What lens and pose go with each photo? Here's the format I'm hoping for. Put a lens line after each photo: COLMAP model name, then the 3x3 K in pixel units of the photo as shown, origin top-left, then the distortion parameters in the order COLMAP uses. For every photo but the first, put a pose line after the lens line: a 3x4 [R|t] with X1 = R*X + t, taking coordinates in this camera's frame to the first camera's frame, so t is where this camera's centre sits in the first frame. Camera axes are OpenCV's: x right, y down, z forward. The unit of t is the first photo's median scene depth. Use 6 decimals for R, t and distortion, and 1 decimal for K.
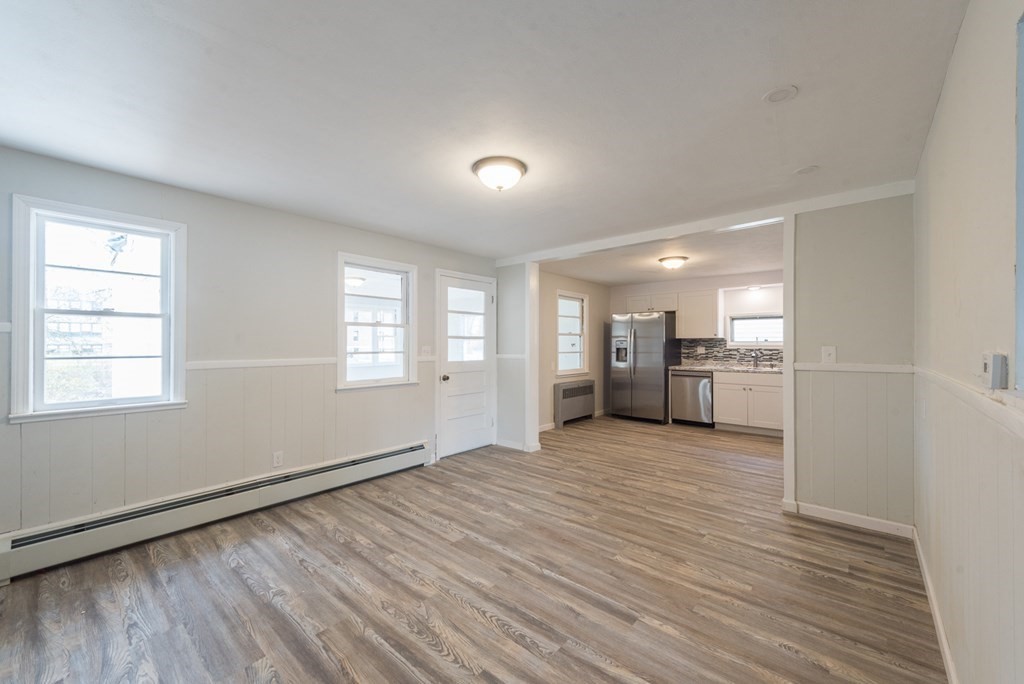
lens RADIAL K [[400.1, 0, 517.1], [0, 400.1, 345.2], [0, 0, 1]] dist [0.012013, -0.000747]
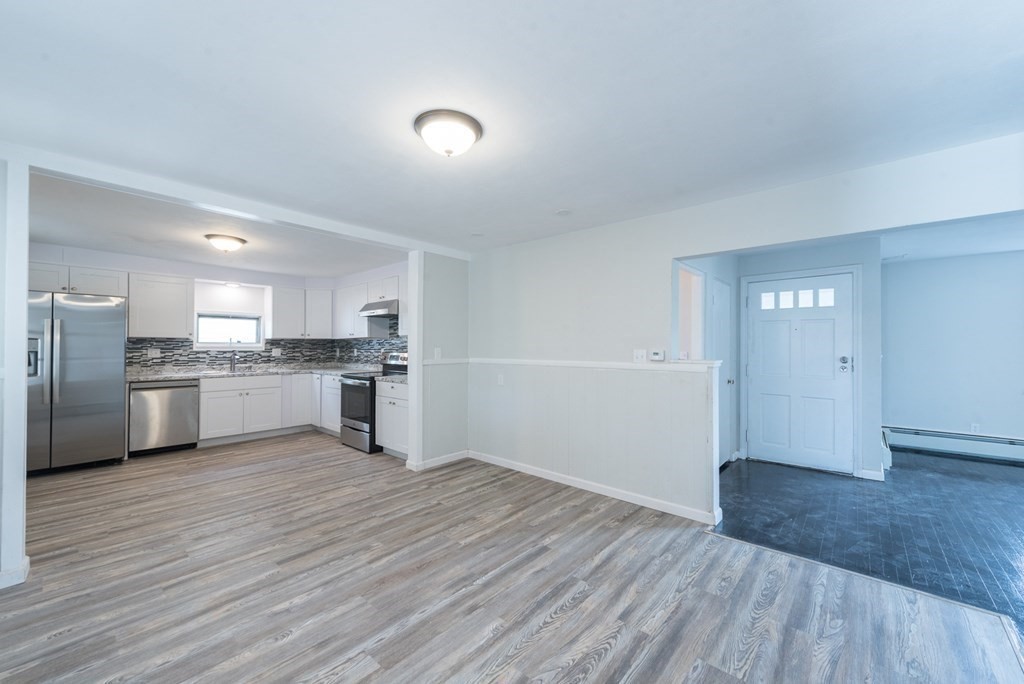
lens RADIAL K [[400.1, 0, 519.1], [0, 400.1, 337.8], [0, 0, 1]] dist [0.012013, -0.000747]
pose [[0.002840, 0.021786, 0.999759, -0.664724], [-0.000368, 0.999763, -0.021785, -0.001367], [-0.999996, -0.000306, 0.002847, 0.661479]]
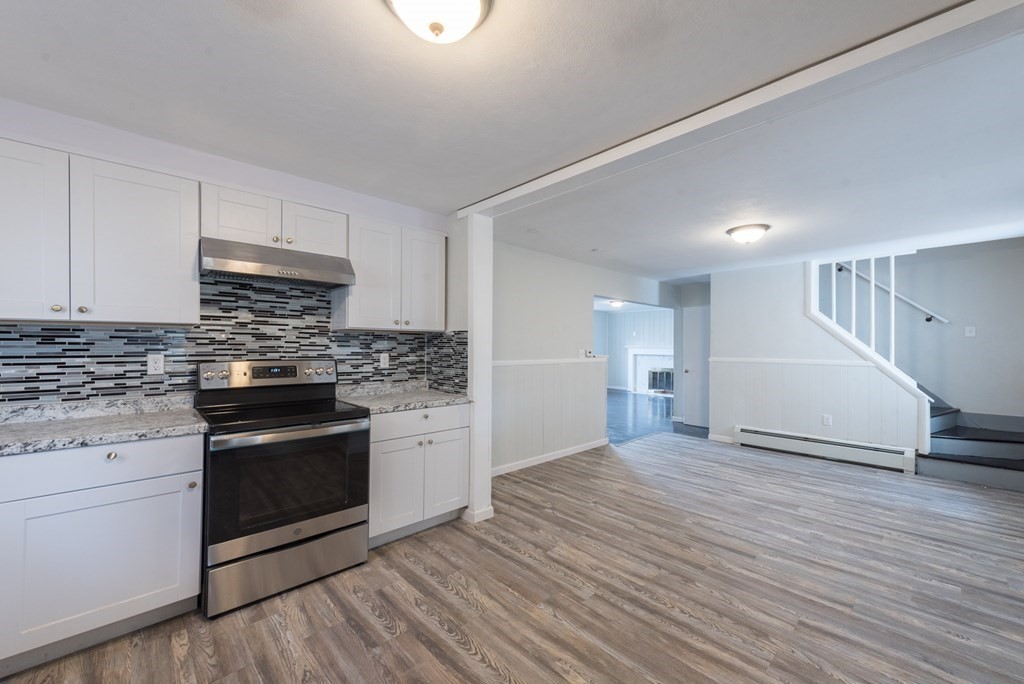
lens RADIAL K [[400.1, 0, 517.0], [0, 400.1, 345.6], [0, 0, 1]] dist [0.012013, -0.000747]
pose [[-0.995474, -0.005428, 0.094879, 0.510715], [-0.005381, 0.999985, 0.000753, -0.009149], [-0.094882, 0.000239, -0.995488, 1.970686]]
